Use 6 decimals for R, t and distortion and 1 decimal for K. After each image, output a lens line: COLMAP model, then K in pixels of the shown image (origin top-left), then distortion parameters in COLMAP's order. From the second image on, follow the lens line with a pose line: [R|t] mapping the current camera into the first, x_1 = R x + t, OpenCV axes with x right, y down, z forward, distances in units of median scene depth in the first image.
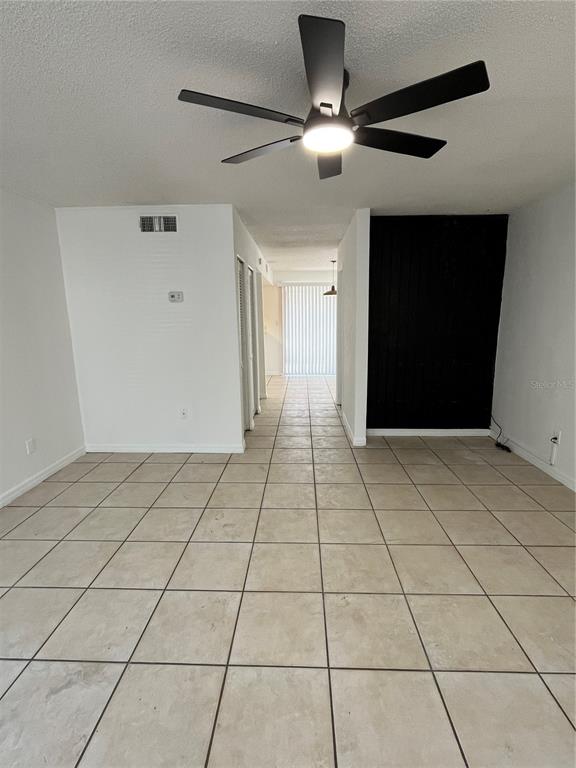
lens RADIAL K [[369.5, 0, 288.0], [0, 369.5, 384.0], [0, 0, 1]] dist [-0.000687, -0.000803]
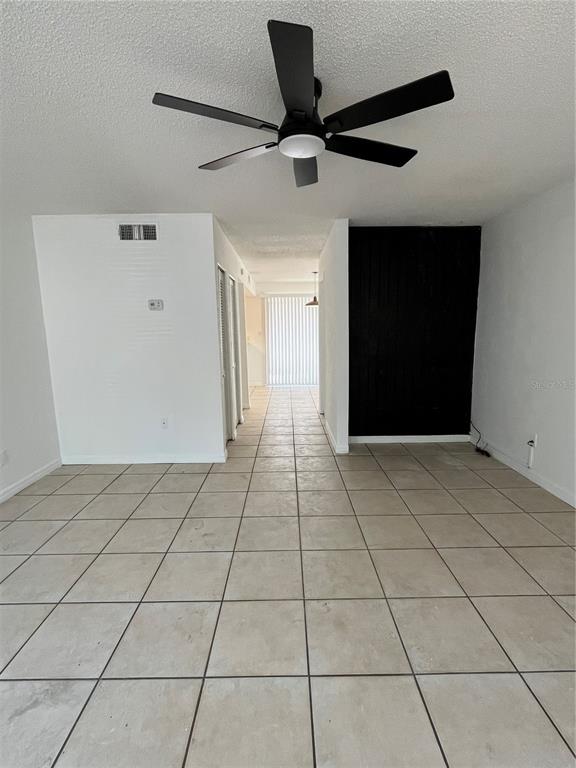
lens RADIAL K [[369.5, 0, 288.0], [0, 369.5, 384.0], [0, 0, 1]] dist [-0.000687, -0.000803]
pose [[0.999145, -0.009667, 0.040208, 0.014122], [0.011015, 0.999379, -0.033462, 0.019392], [-0.039860, 0.033876, 0.998631, 0.002315]]
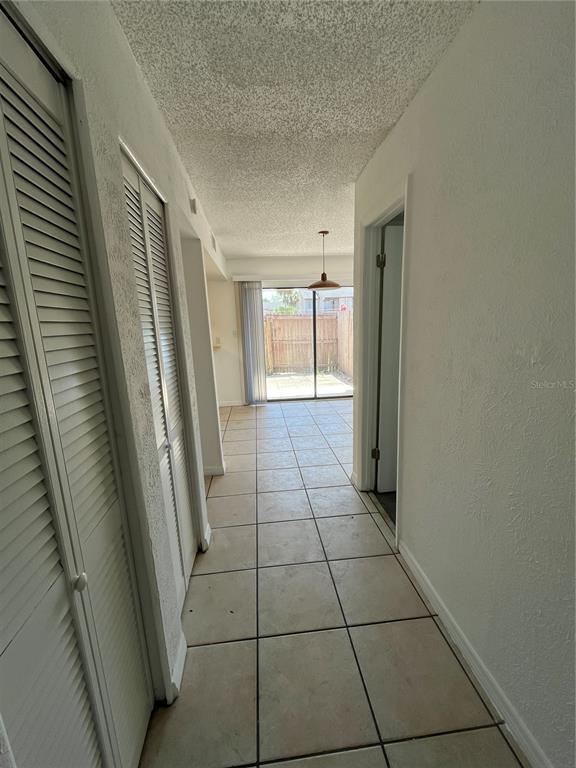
lens RADIAL K [[312.1, 0, 288.0], [0, 312.1, 384.0], [0, 0, 1]] dist [-0.003239, -0.000370]
pose [[0.990689, -0.045245, 0.128403, -0.039245], [0.045000, 0.998975, 0.004805, -0.237639], [-0.128489, 0.001018, 0.991710, 1.374022]]
